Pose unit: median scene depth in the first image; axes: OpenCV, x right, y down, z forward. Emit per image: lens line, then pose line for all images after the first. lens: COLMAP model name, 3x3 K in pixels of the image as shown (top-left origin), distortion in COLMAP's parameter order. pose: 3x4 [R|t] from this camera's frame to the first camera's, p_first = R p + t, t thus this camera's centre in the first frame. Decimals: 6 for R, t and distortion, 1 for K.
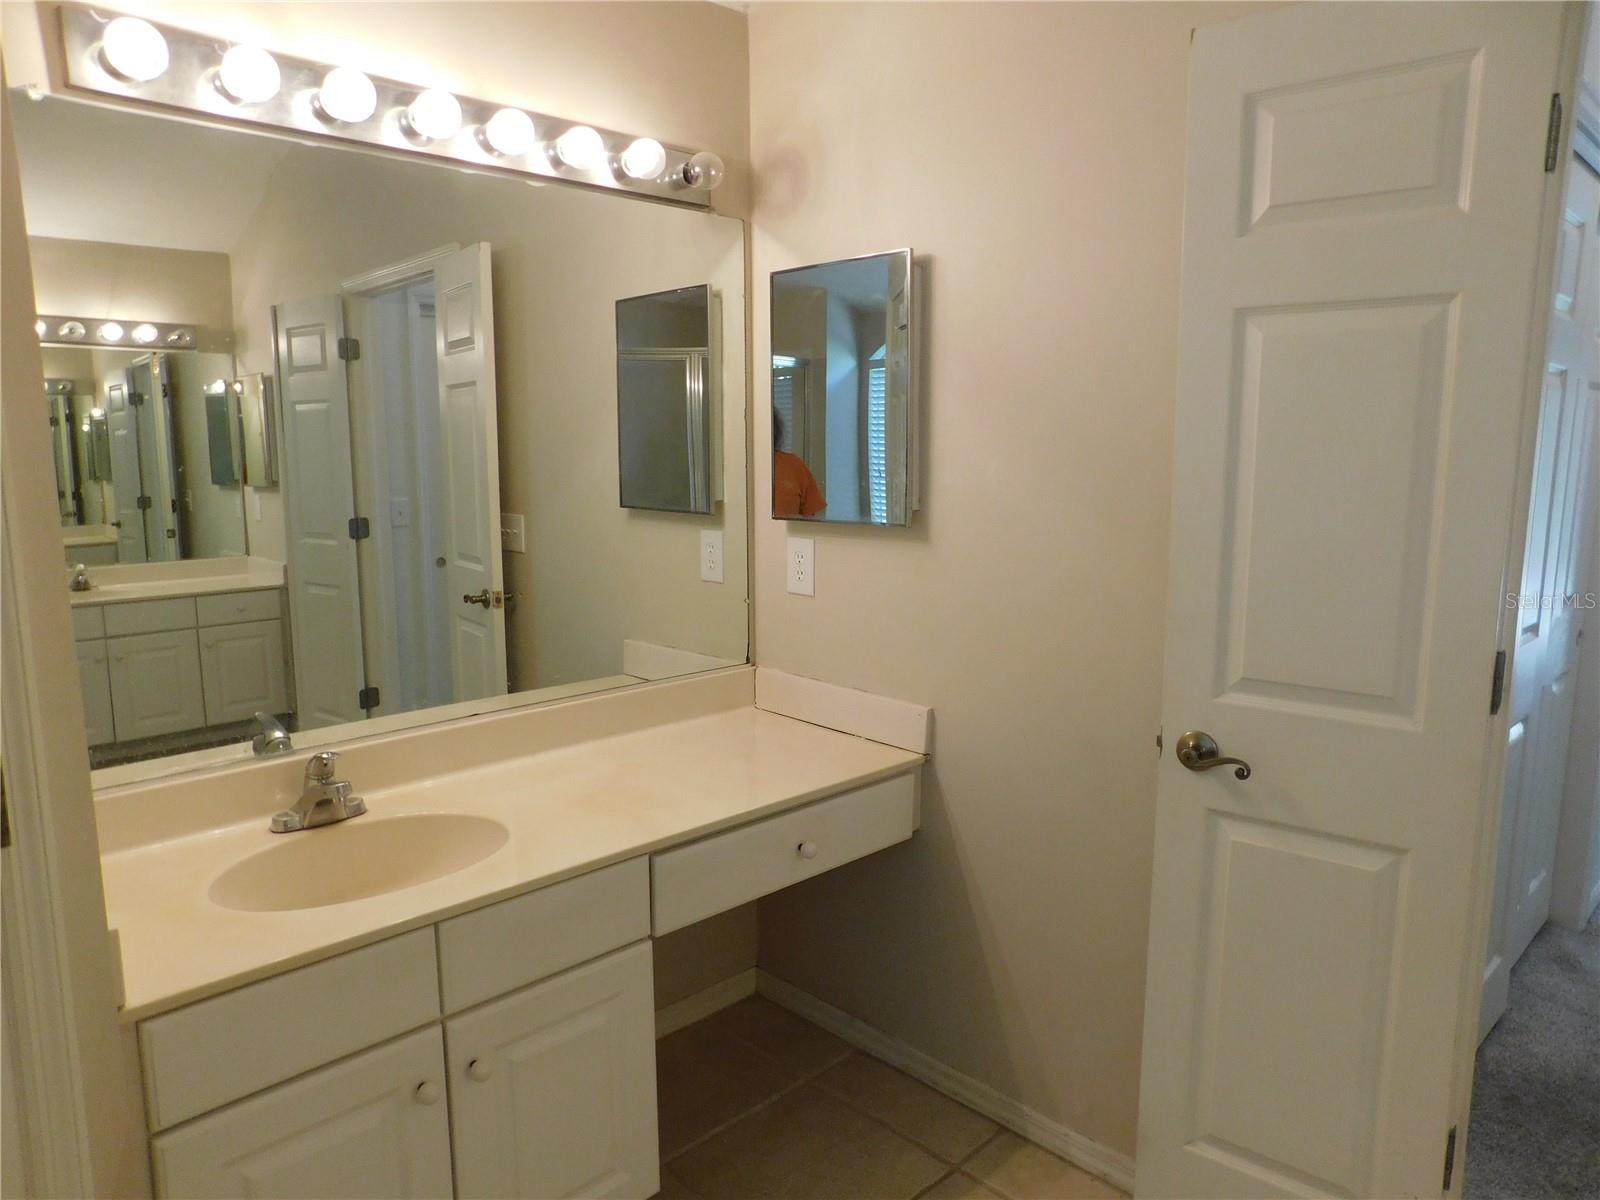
lens RADIAL K [[1071.5, 0, 800.0], [0, 1071.5, 600.0], [0, 0, 1]] dist [-0.070467, 0.067181]
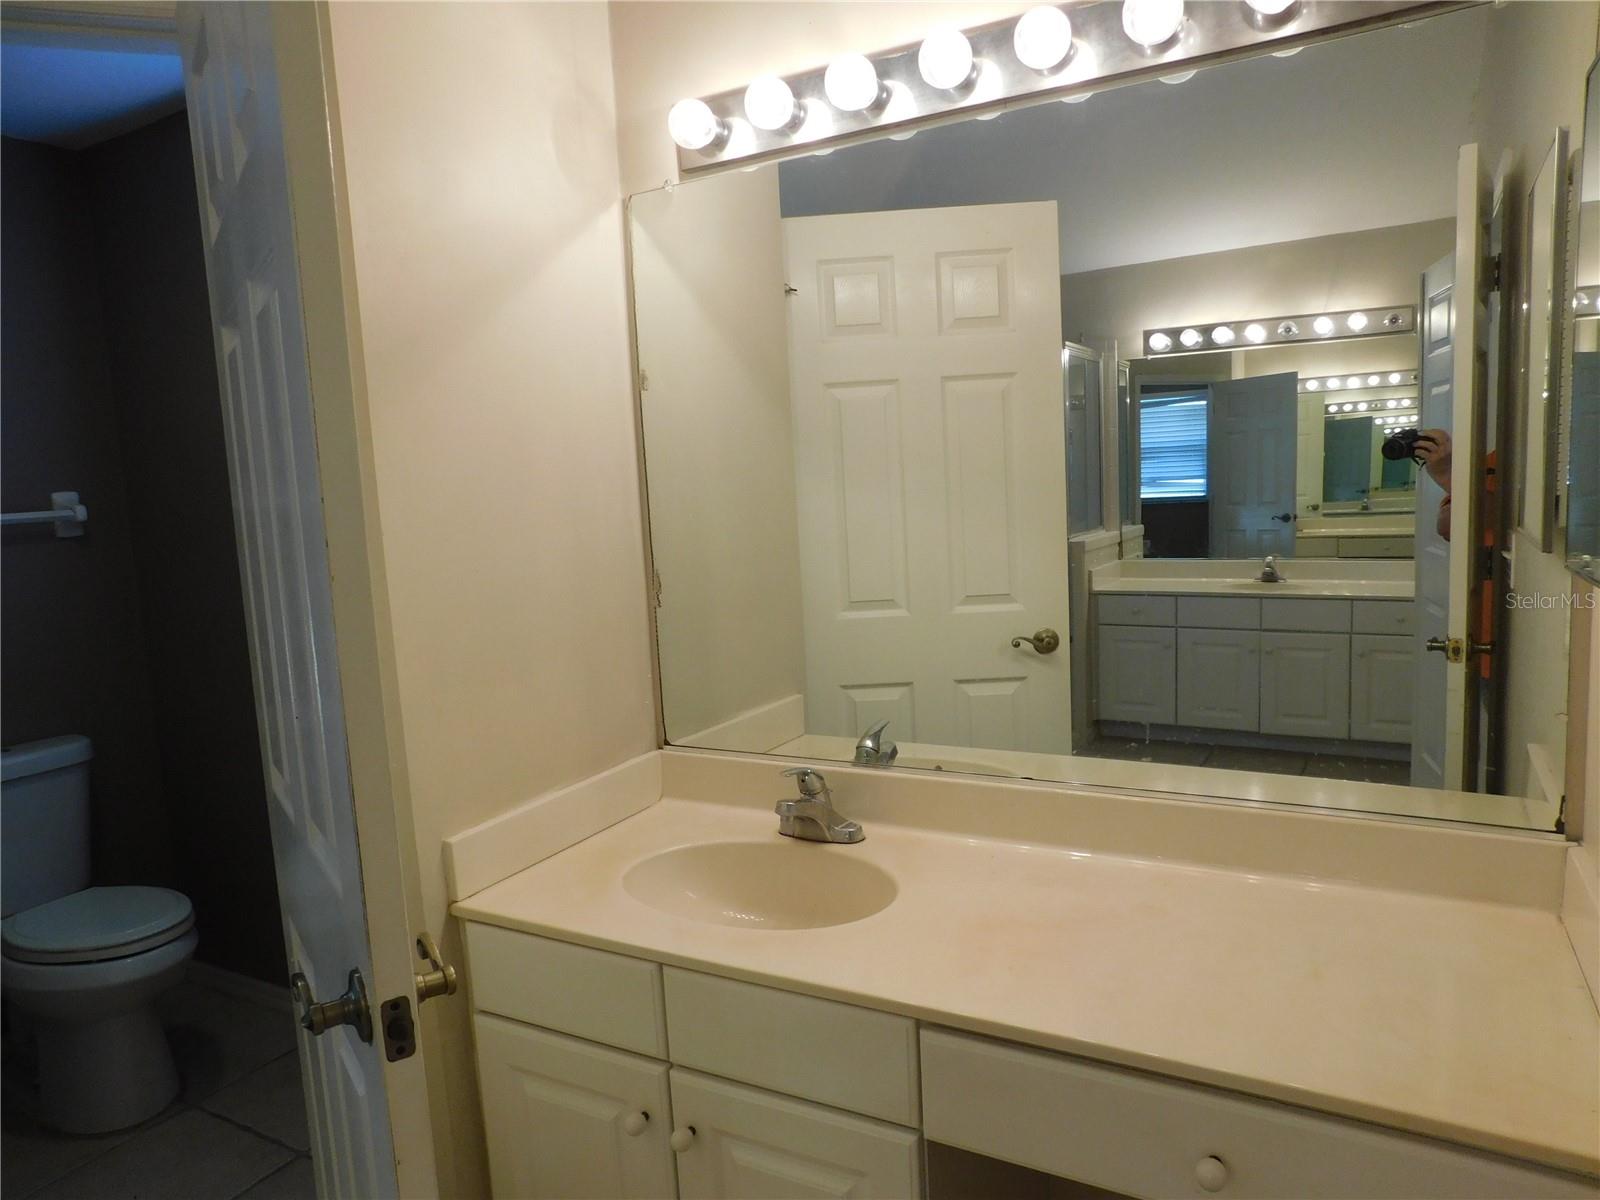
lens RADIAL K [[1071.5, 0, 800.0], [0, 1071.5, 600.0], [0, 0, 1]] dist [-0.070467, 0.067181]
pose [[0.285737, 0.107646, -0.952243, 0.423963], [-0.094262, 0.992009, 0.083856, -0.083617], [0.953661, 0.065799, 0.293601, 0.603823]]
